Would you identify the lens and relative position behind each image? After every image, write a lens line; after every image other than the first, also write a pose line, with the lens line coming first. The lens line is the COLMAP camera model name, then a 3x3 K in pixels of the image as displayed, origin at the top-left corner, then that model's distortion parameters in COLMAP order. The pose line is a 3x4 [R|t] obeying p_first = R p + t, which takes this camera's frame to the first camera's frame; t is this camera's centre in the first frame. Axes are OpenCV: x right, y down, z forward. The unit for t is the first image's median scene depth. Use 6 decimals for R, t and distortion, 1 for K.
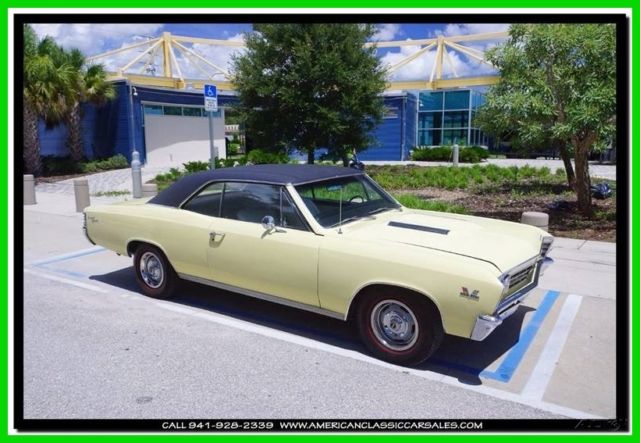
lens RADIAL K [[492.1, 0, 320.0], [0, 492.1, 221.5], [0, 0, 1]] dist [0.009055, -0.000219]
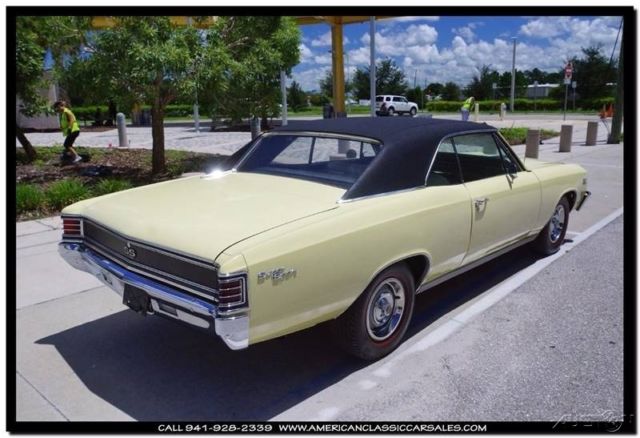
lens RADIAL K [[518.5, 0, 320.0], [0, 518.5, 219.0], [0, 0, 1]] dist [0.000072, 0.004356]
pose [[0.152660, -0.220518, 0.963362, -0.305100], [0.176506, 0.965199, 0.192968, -0.044308], [-0.972389, 0.140581, 0.186270, 0.317636]]
